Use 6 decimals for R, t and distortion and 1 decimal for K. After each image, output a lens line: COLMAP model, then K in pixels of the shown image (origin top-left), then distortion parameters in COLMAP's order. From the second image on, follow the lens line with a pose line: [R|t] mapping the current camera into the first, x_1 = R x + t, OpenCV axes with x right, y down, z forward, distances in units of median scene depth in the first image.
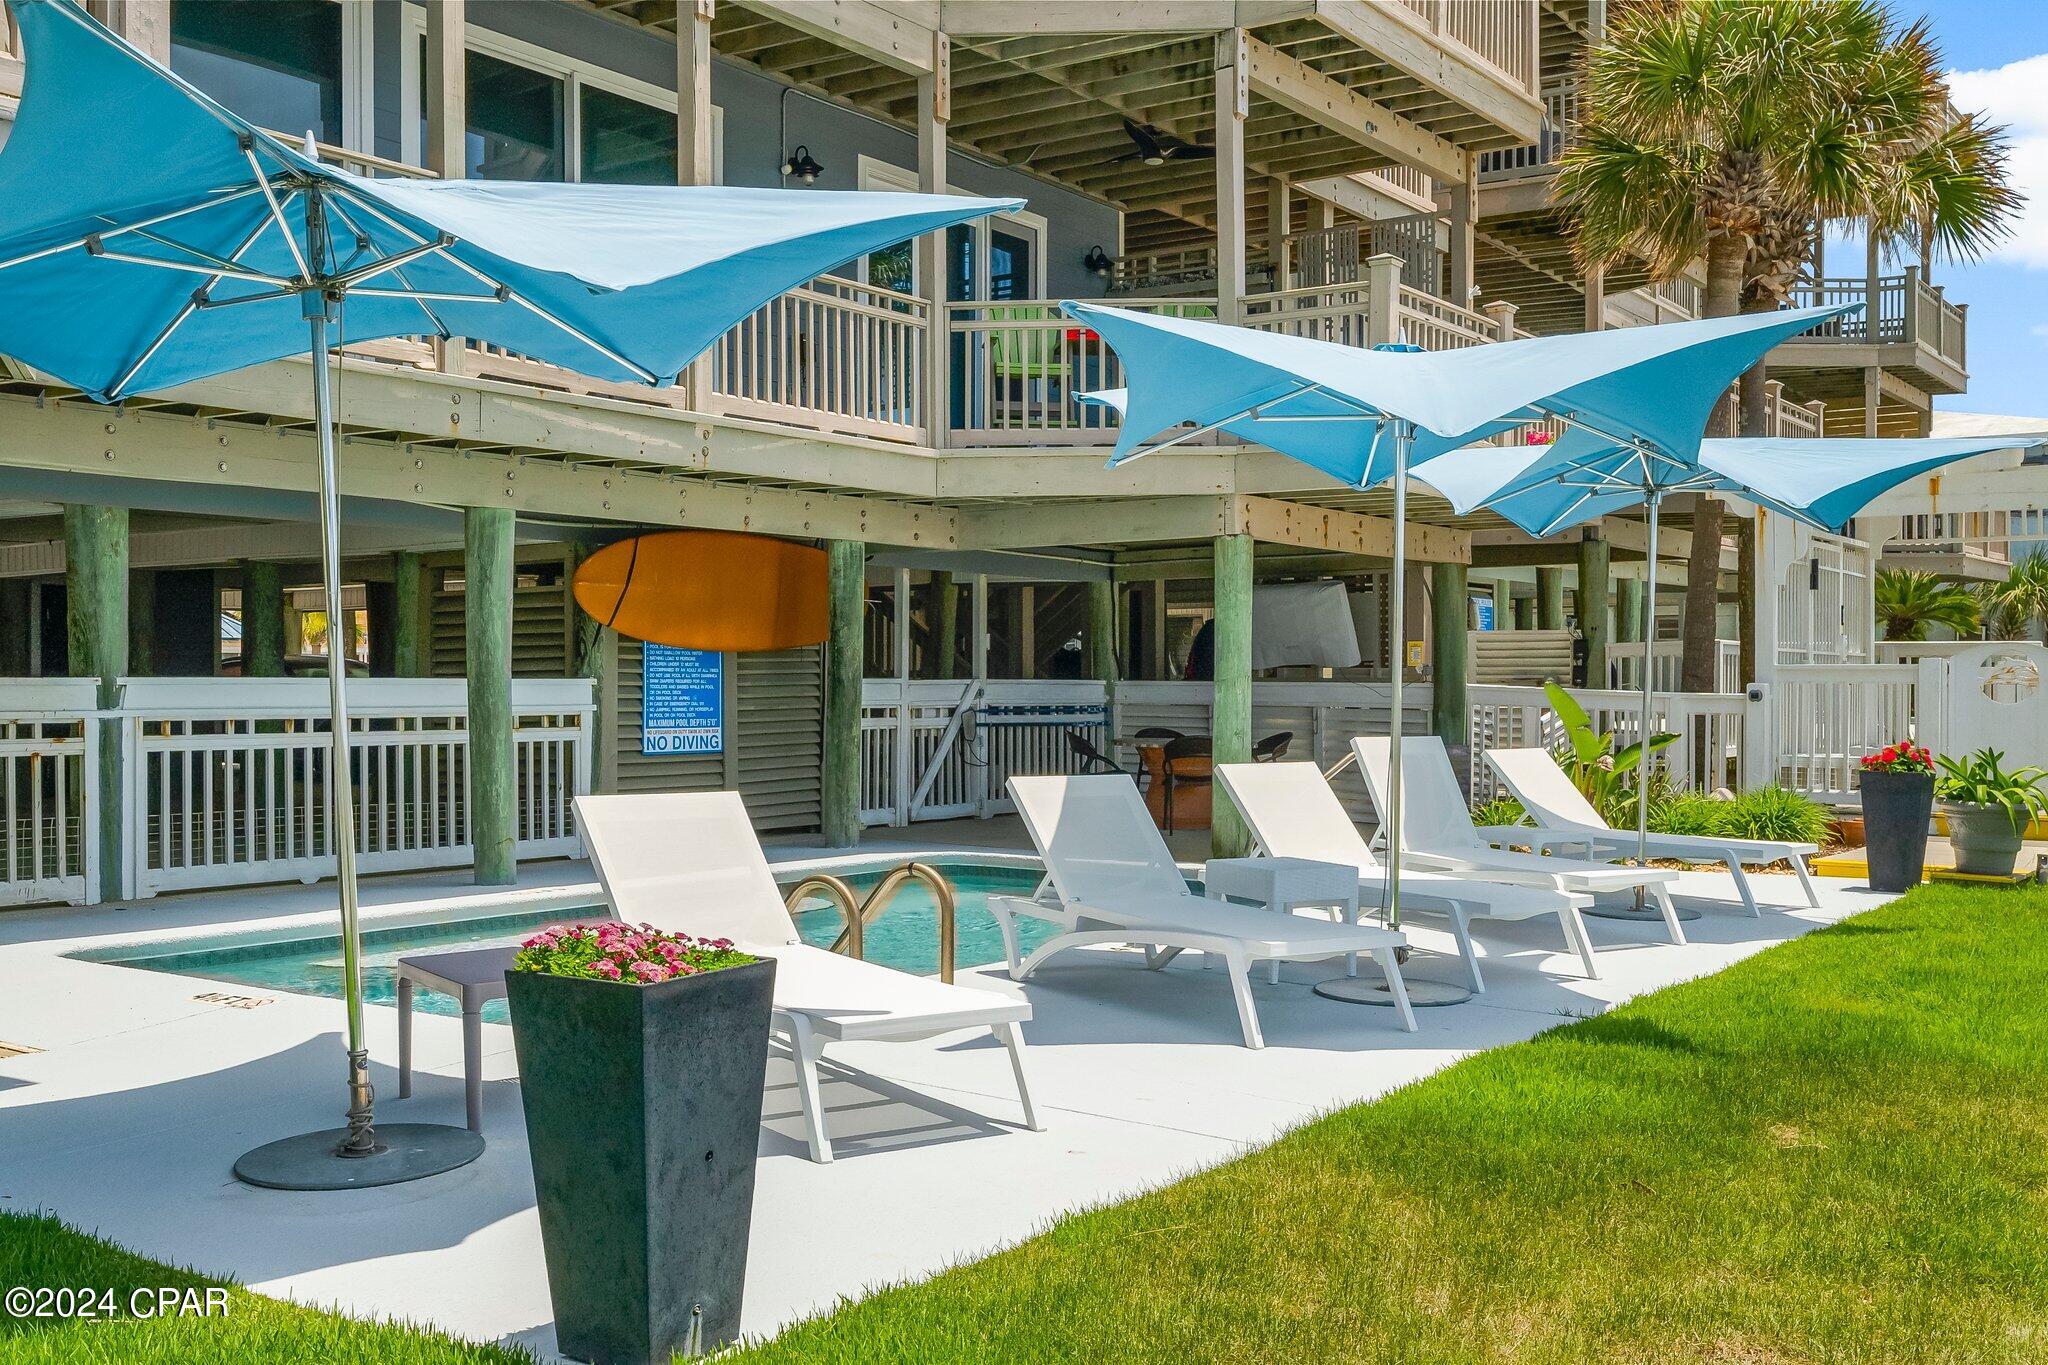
lens RADIAL K [[1953.4, 0, 1021.0], [0, 1953.4, 677.1], [0, 0, 1]] dist [0.110857, 0.000000]
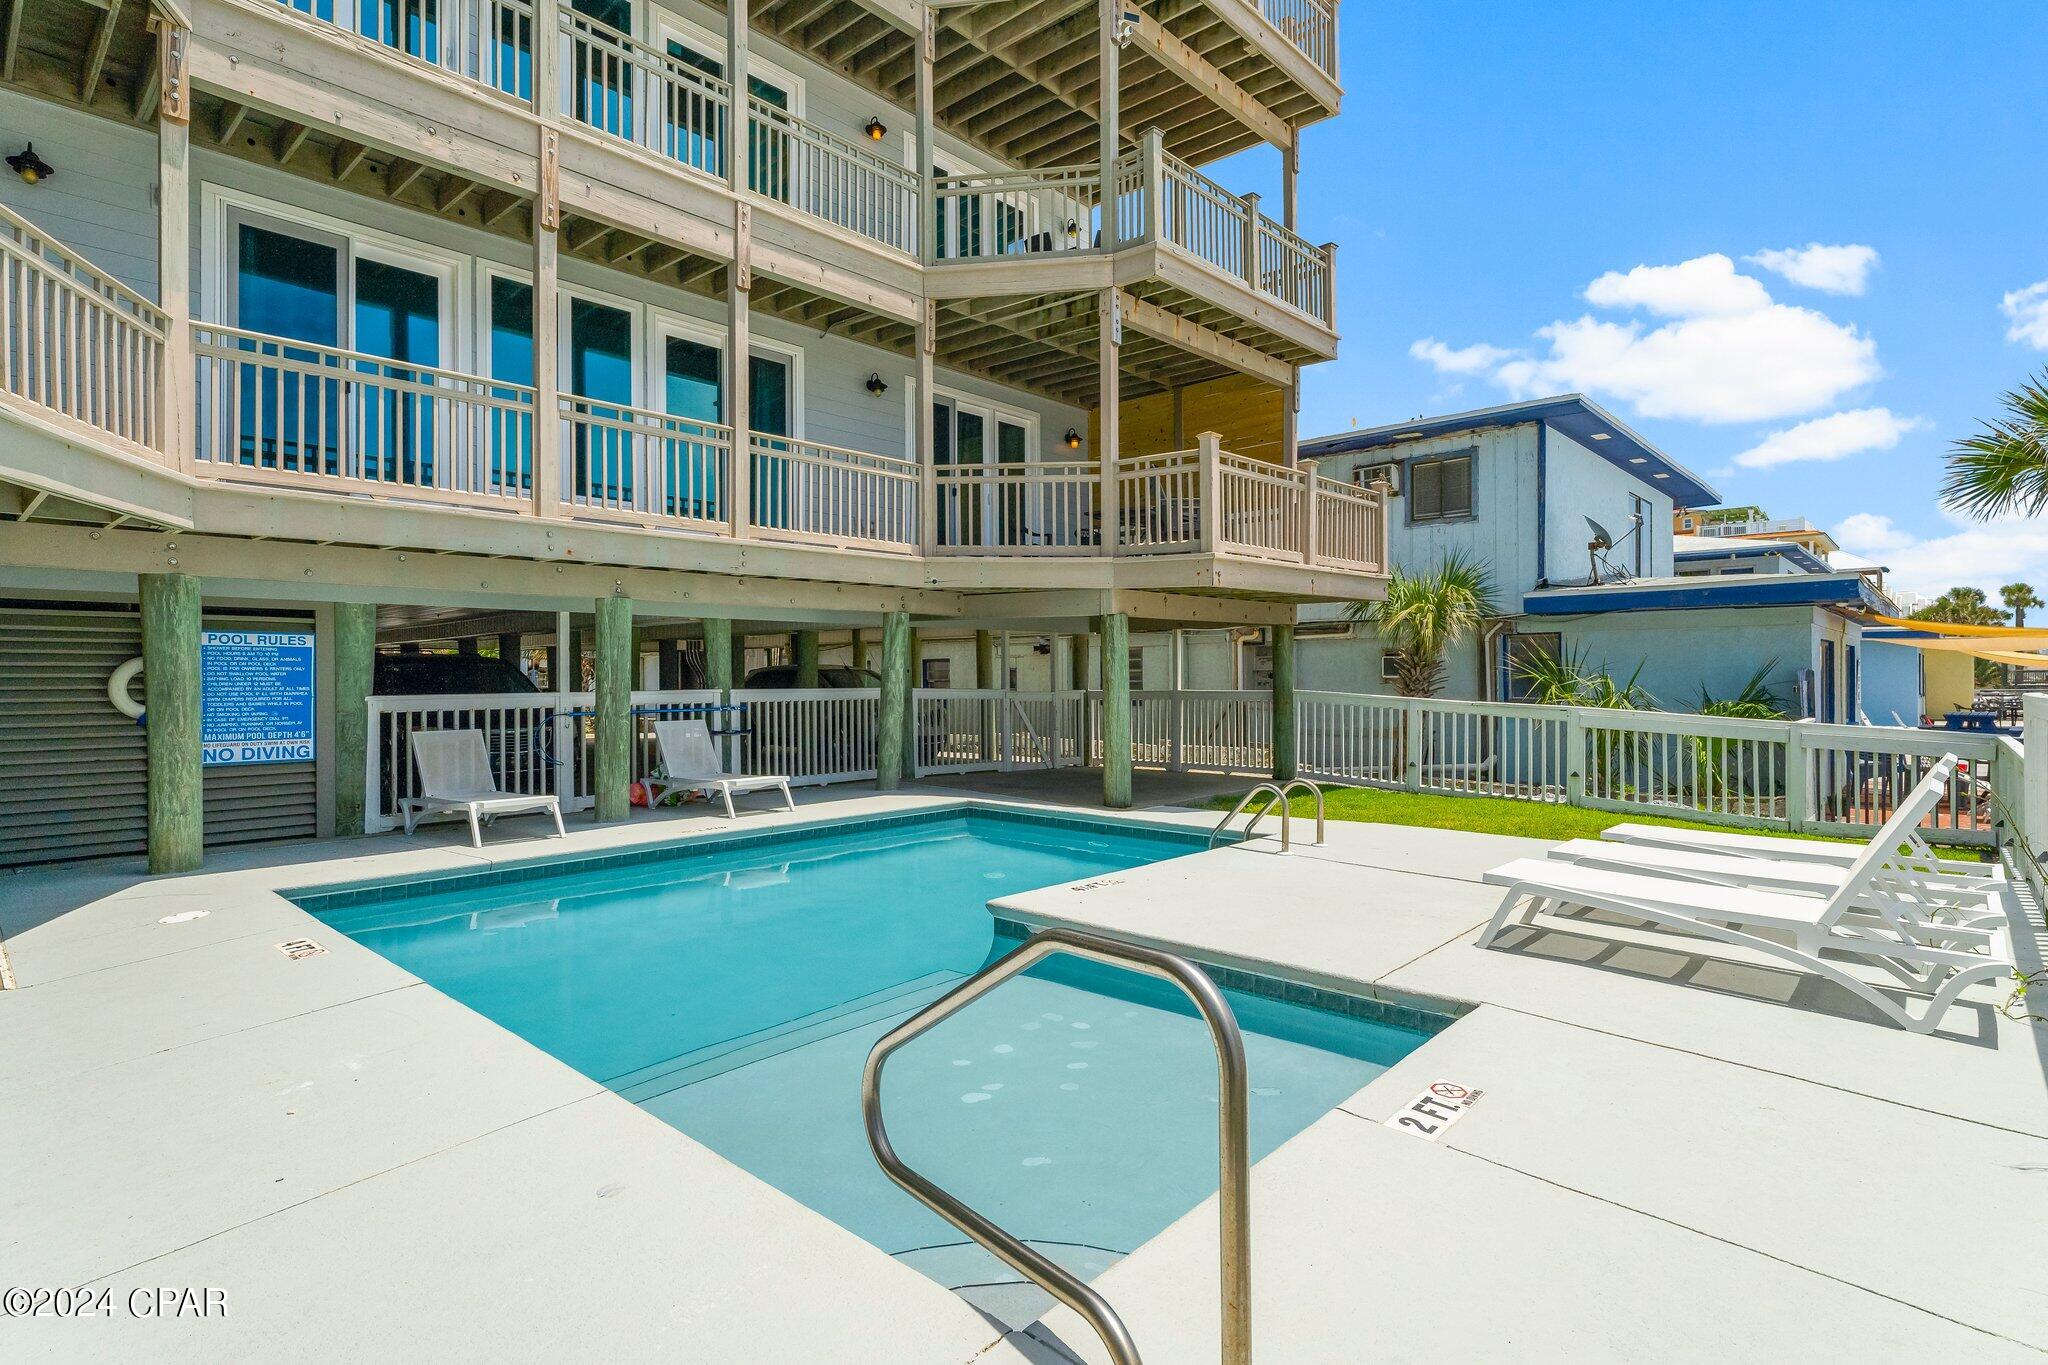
lens RADIAL K [[990.3, 0, 1024.5], [0, 990.3, 662.6], [0, 0, 1]] dist [-0.001704, -0.000104]
pose [[0.990114, -0.011840, -0.139765, 0.146500], [0.007577, 0.999491, -0.030993, -0.006342], [0.140061, 0.029628, 0.989699, 0.223415]]
